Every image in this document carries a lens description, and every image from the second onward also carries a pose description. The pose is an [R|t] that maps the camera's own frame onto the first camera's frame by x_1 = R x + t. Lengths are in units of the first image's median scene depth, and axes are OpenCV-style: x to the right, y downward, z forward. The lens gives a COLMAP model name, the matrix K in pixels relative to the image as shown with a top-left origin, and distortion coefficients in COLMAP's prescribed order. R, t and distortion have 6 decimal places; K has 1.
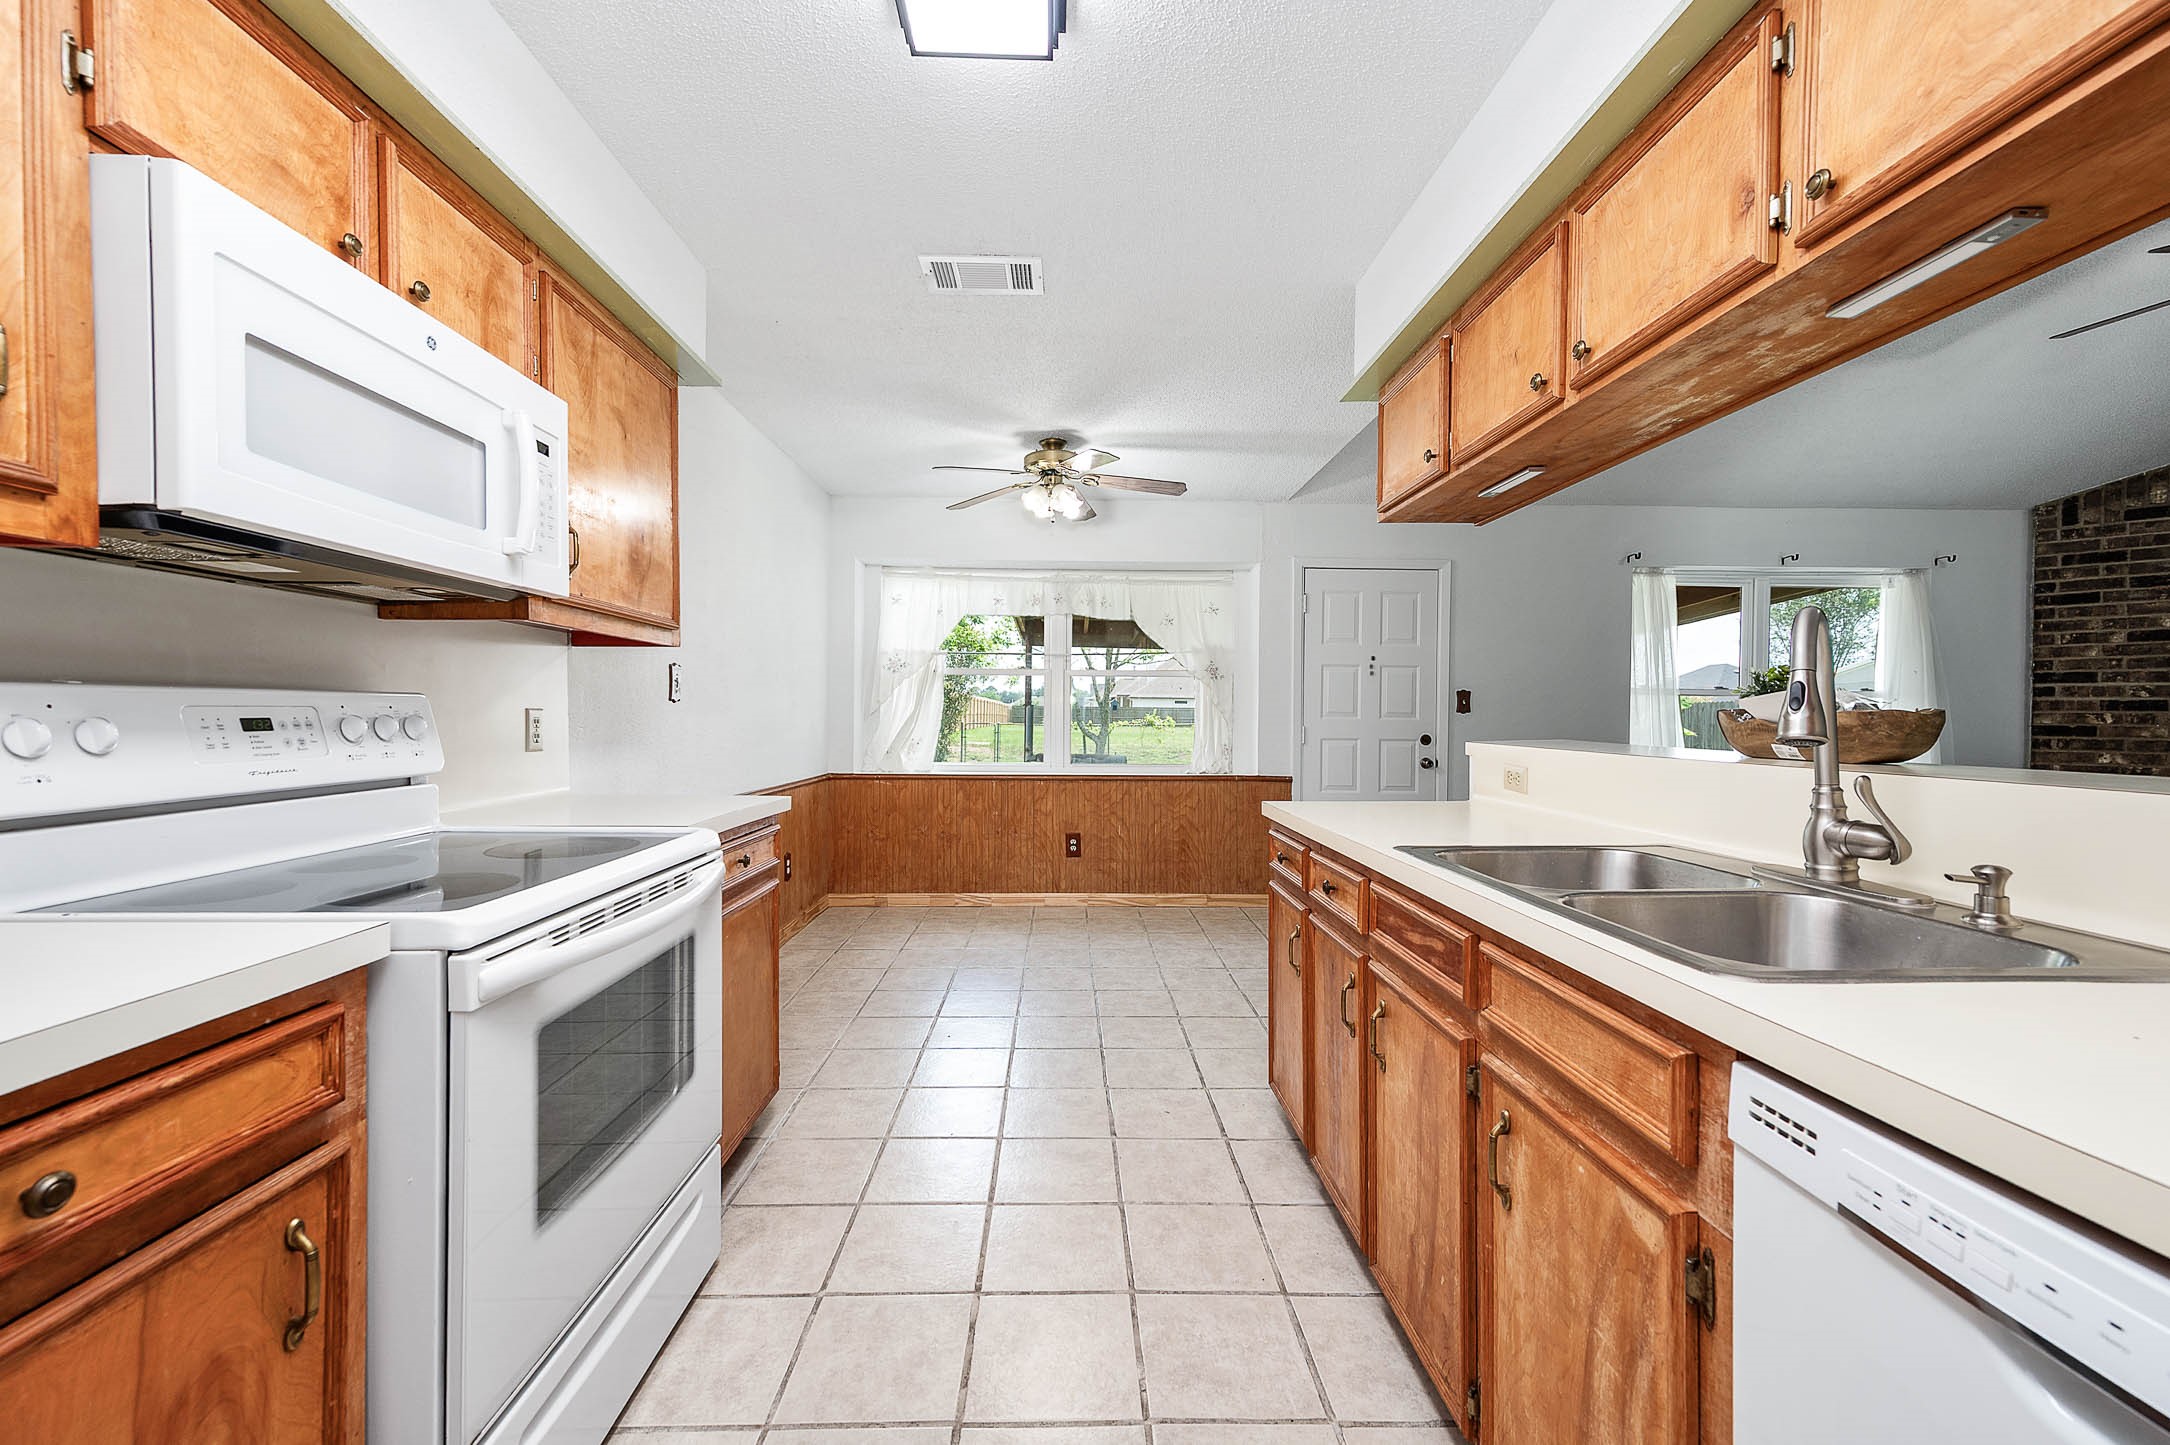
lens RADIAL K [[849.3, 0, 1077.9], [0, 849.3, 722.7], [0, 0, 1]] dist [0.010673, 0.001396]
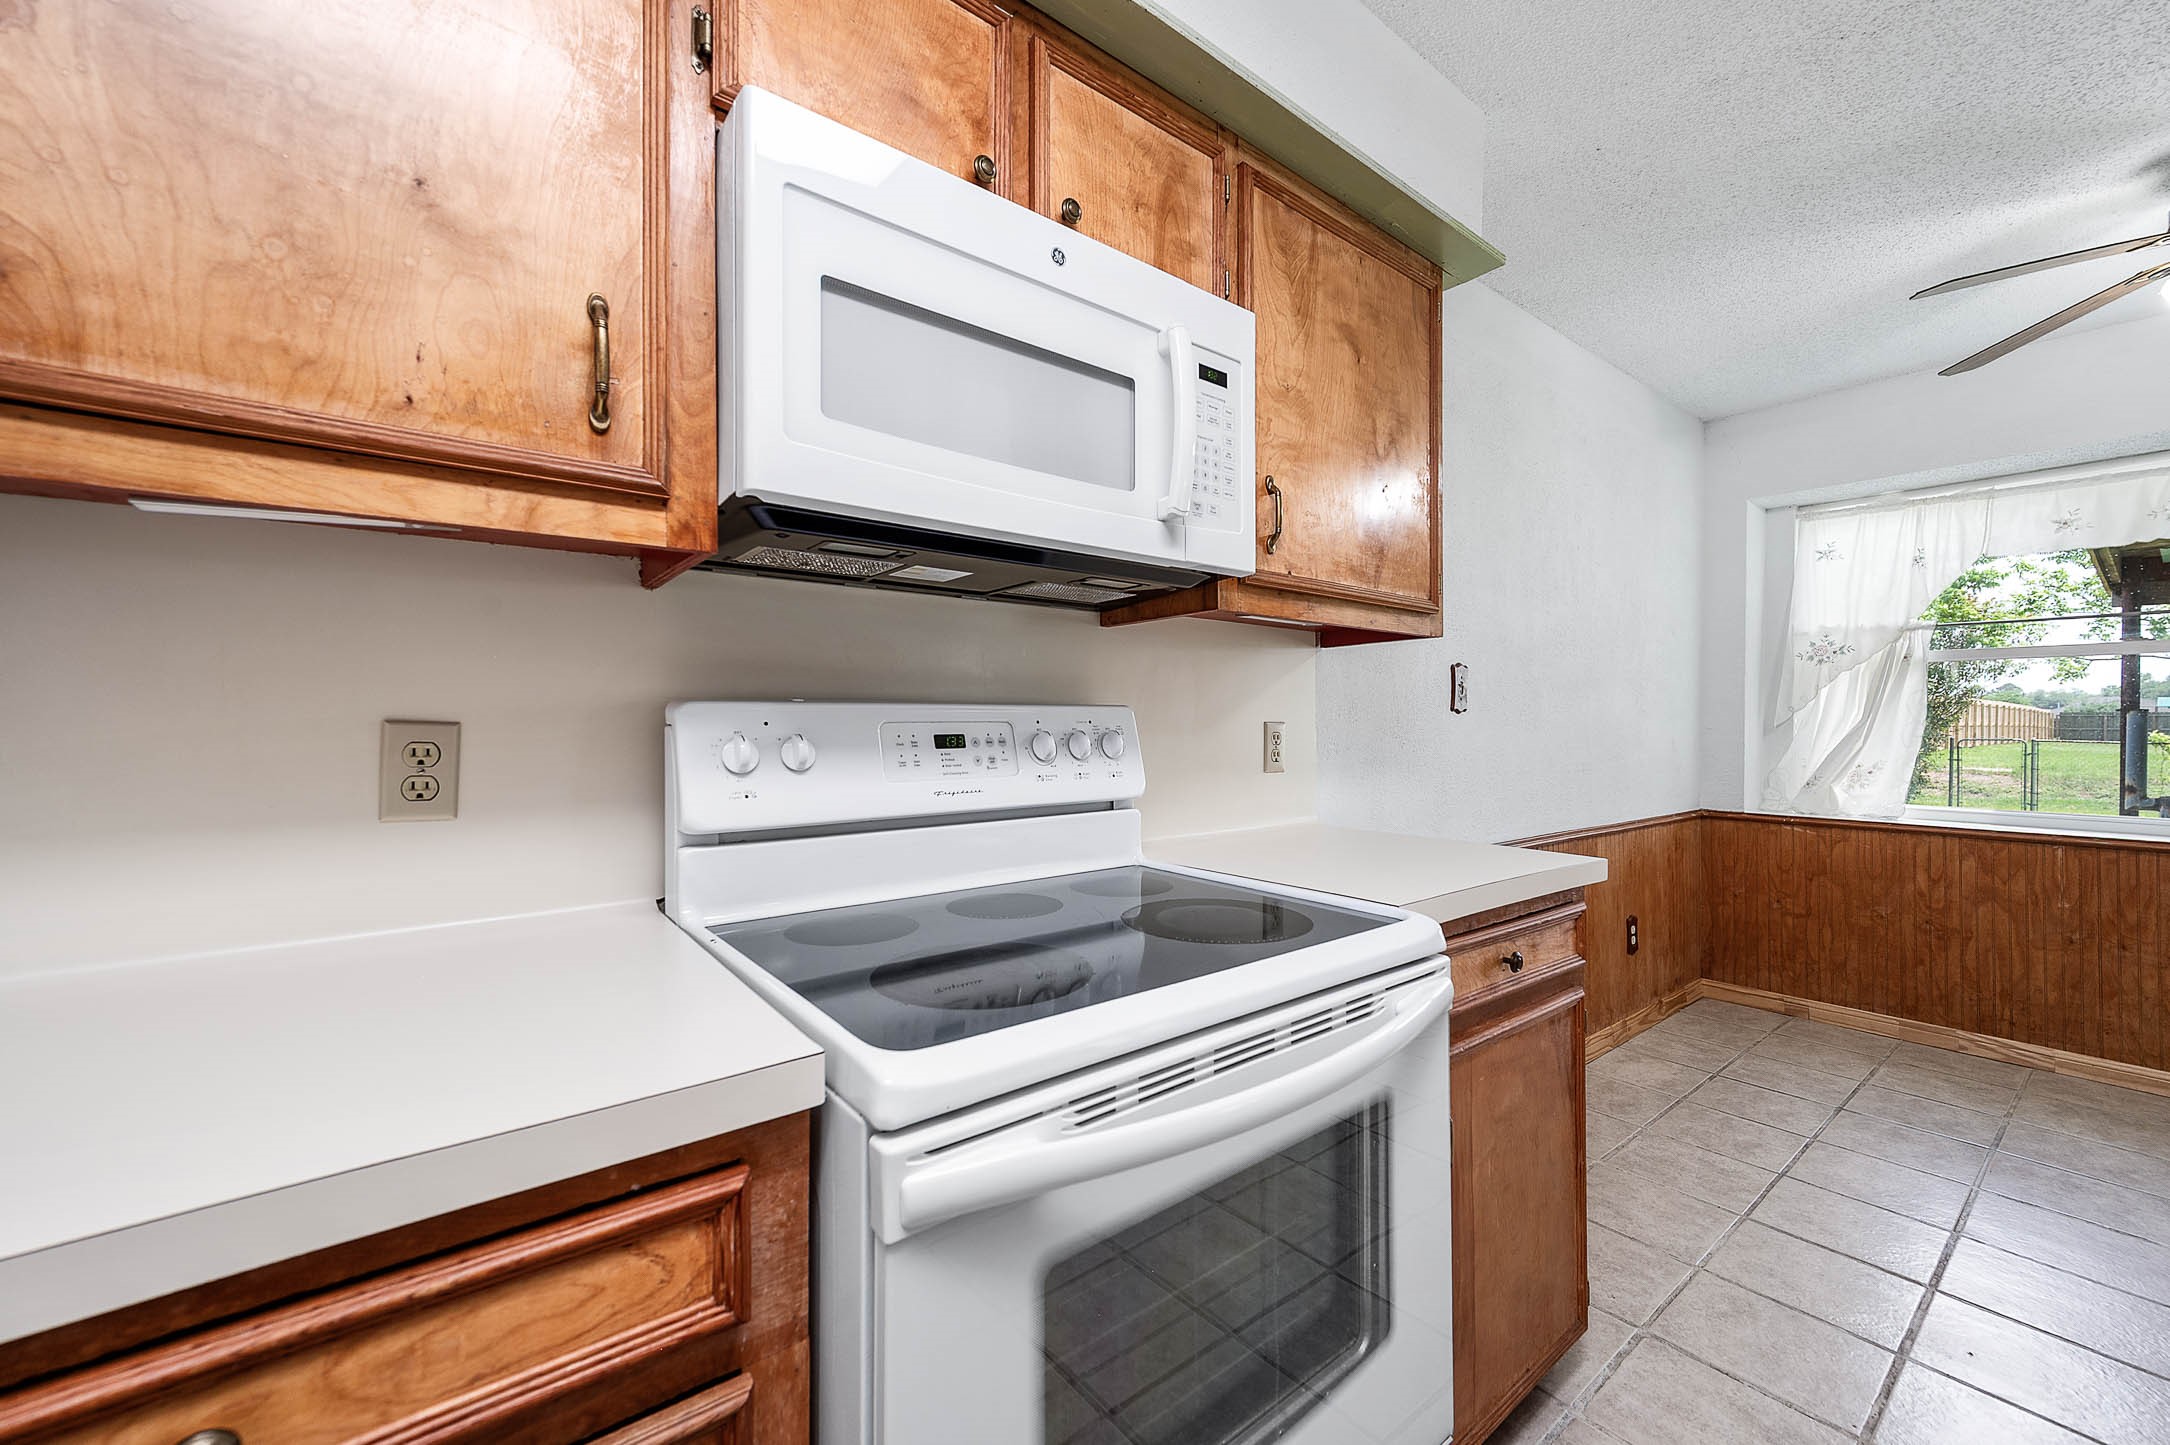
lens RADIAL K [[849.3, 0, 1086.4], [0, 849.3, 724.4], [0, 0, 1]] dist [0.010673, 0.001396]
pose [[0.604681, -0.004390, -0.796455, -0.083751], [-0.005664, 0.999936, -0.009812, -0.005668], [0.796447, 0.010444, 0.604618, 0.385115]]
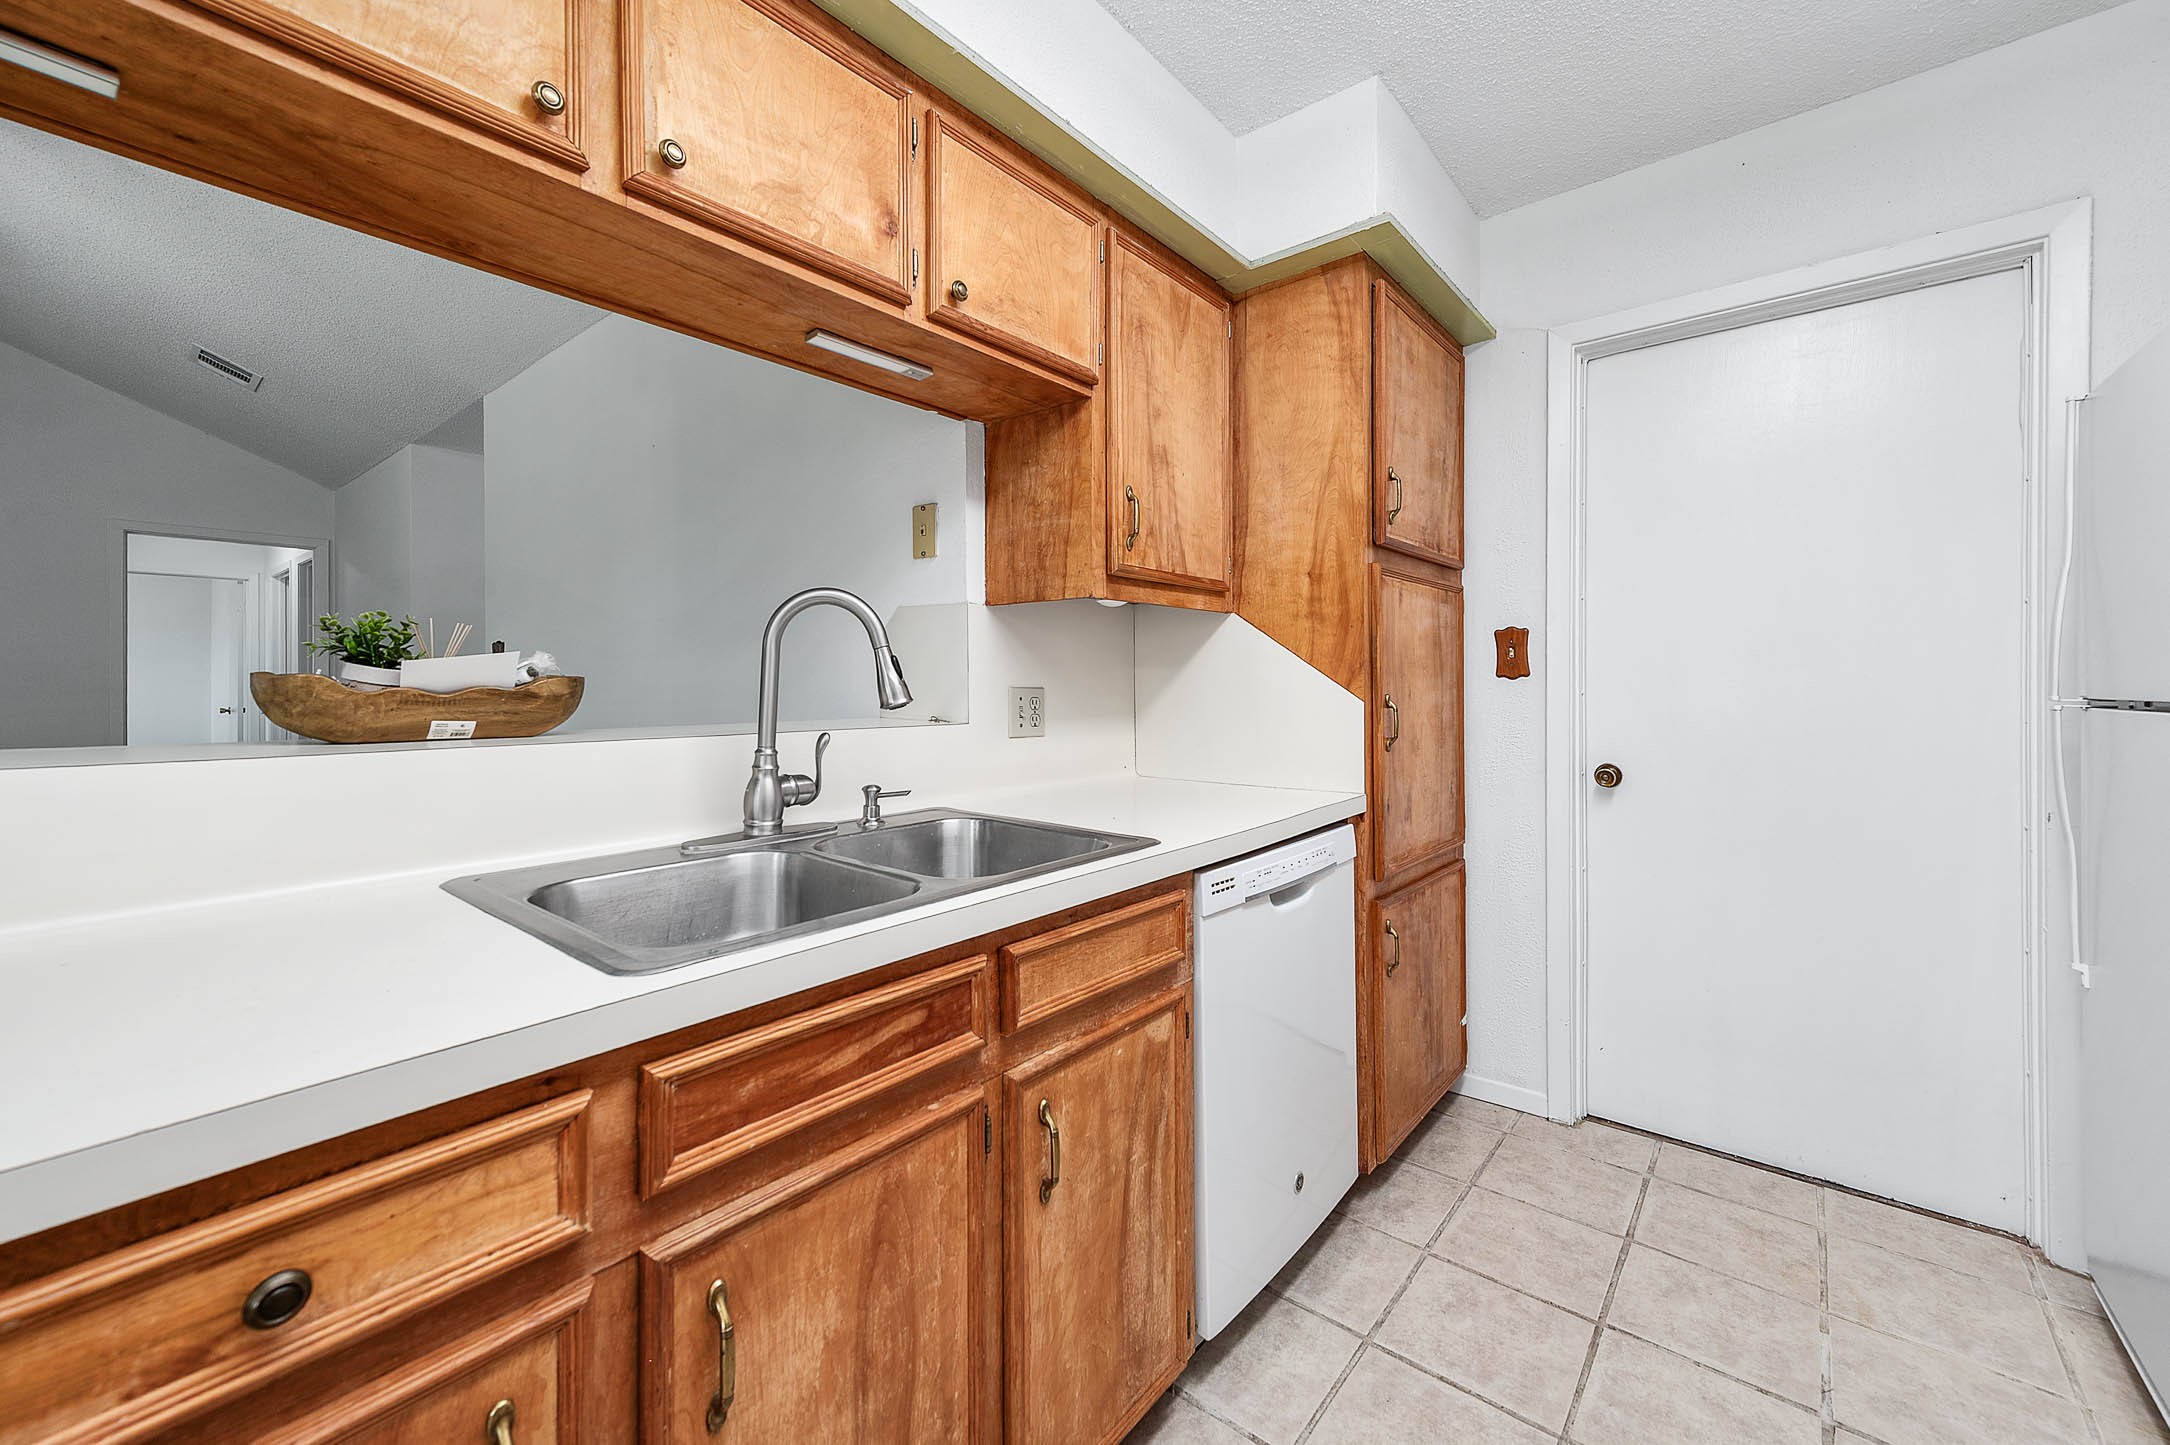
lens RADIAL K [[849.3, 0, 1104.1], [0, 849.3, 684.6], [0, 0, 1]] dist [0.010673, 0.001396]
pose [[-0.759999, -0.003938, 0.649912, -0.095463], [0.005747, 0.999902, 0.012779, -0.011603], [-0.649898, 0.013447, -0.759902, 0.970782]]
